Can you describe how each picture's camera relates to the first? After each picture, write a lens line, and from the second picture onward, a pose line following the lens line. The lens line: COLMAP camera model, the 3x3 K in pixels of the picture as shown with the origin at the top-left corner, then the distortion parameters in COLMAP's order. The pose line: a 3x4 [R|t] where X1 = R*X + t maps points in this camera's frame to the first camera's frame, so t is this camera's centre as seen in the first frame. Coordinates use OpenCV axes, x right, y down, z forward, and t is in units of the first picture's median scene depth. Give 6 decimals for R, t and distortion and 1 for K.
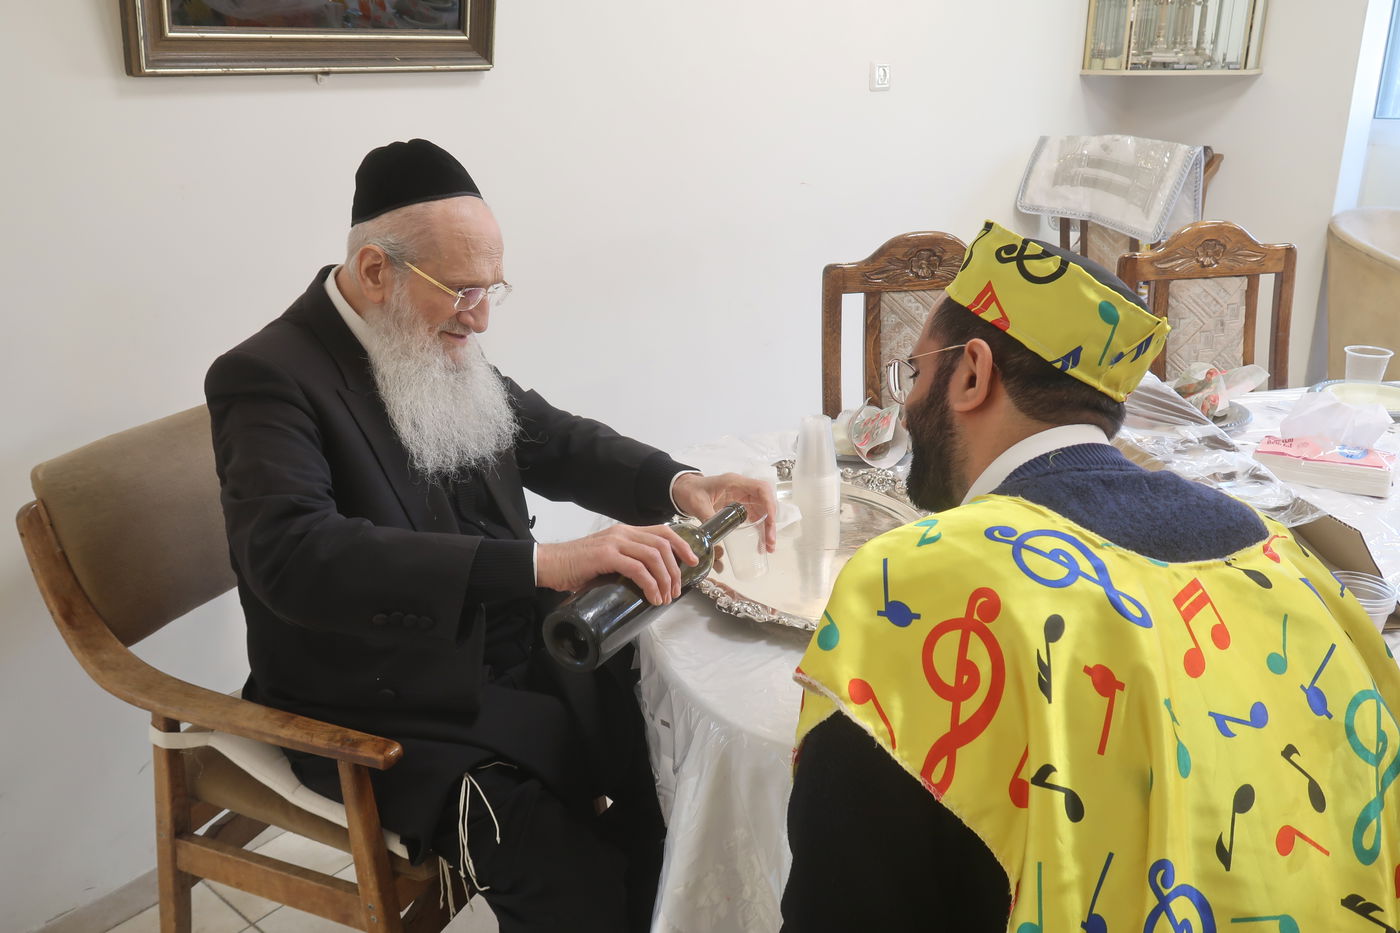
lens RADIAL K [[1131.7, 0, 705.6], [0, 1131.7, 474.1], [0, 0, 1]] dist [-0.009312, 0.006774]
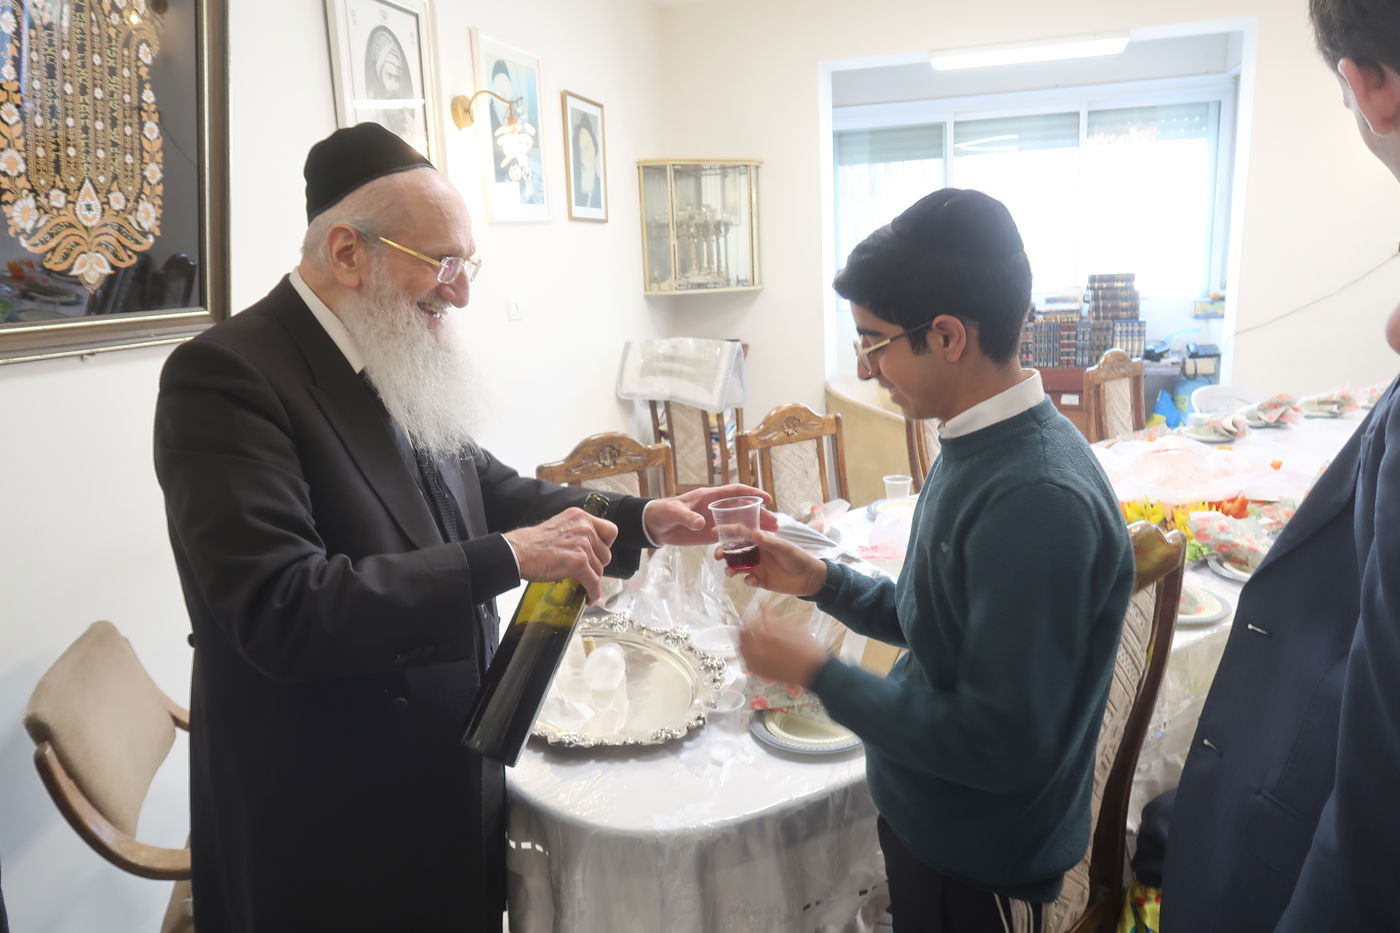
lens RADIAL K [[958.1, 0, 697.3], [0, 958.1, 475.9], [0, 0, 1]] dist [-0.028723, 0.012747]
pose [[0.917165, -0.120459, 0.379865, -0.161464], [0.171331, 0.979819, -0.102961, -0.031225], [-0.359796, 0.159514, 0.919294, -0.088078]]
